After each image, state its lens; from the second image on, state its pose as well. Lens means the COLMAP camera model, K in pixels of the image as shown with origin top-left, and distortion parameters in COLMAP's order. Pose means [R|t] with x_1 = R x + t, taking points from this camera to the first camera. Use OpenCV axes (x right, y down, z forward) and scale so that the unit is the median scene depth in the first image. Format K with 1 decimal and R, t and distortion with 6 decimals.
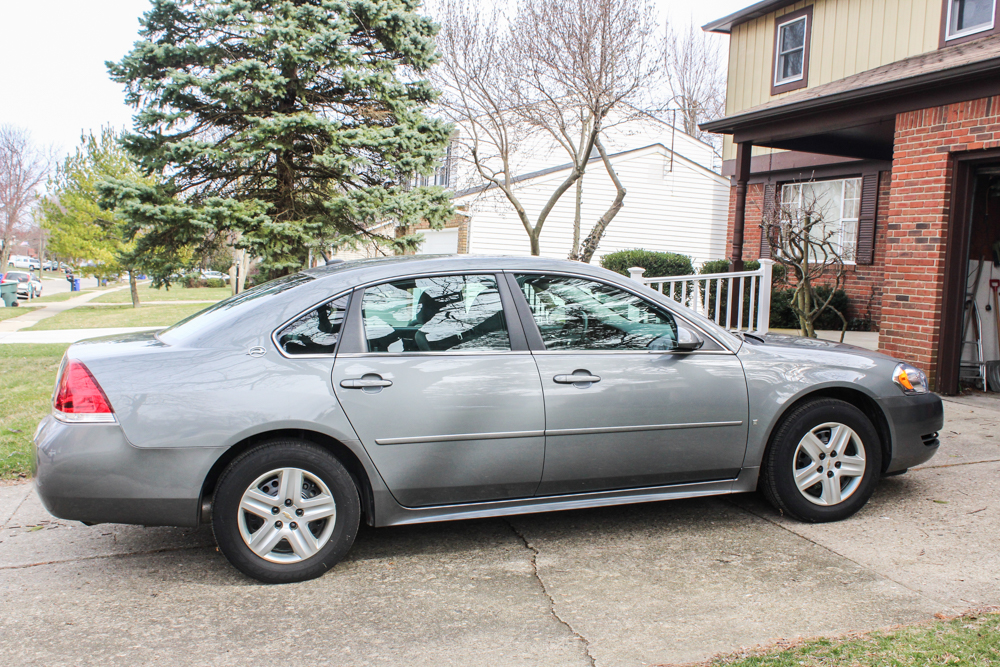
lens RADIAL K [[1054.7, 0, 498.7], [0, 1054.7, 335.1], [0, 0, 1]] dist [-0.073863, 0.000000]
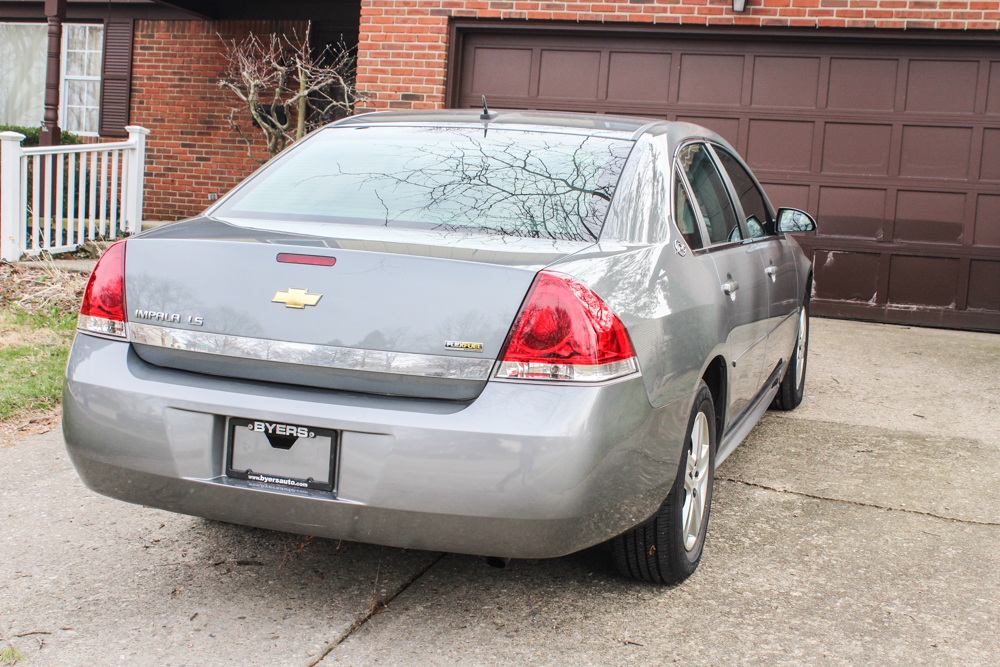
lens RADIAL K [[1313.0, 0, 502.7], [0, 1313.0, 337.5], [0, 0, 1]] dist [-0.057041, 0.000000]
pose [[0.566673, -0.085944, 0.819448, -0.483959], [0.018118, 0.995604, 0.091890, -0.002553], [-0.823743, -0.037225, 0.565739, 0.304091]]
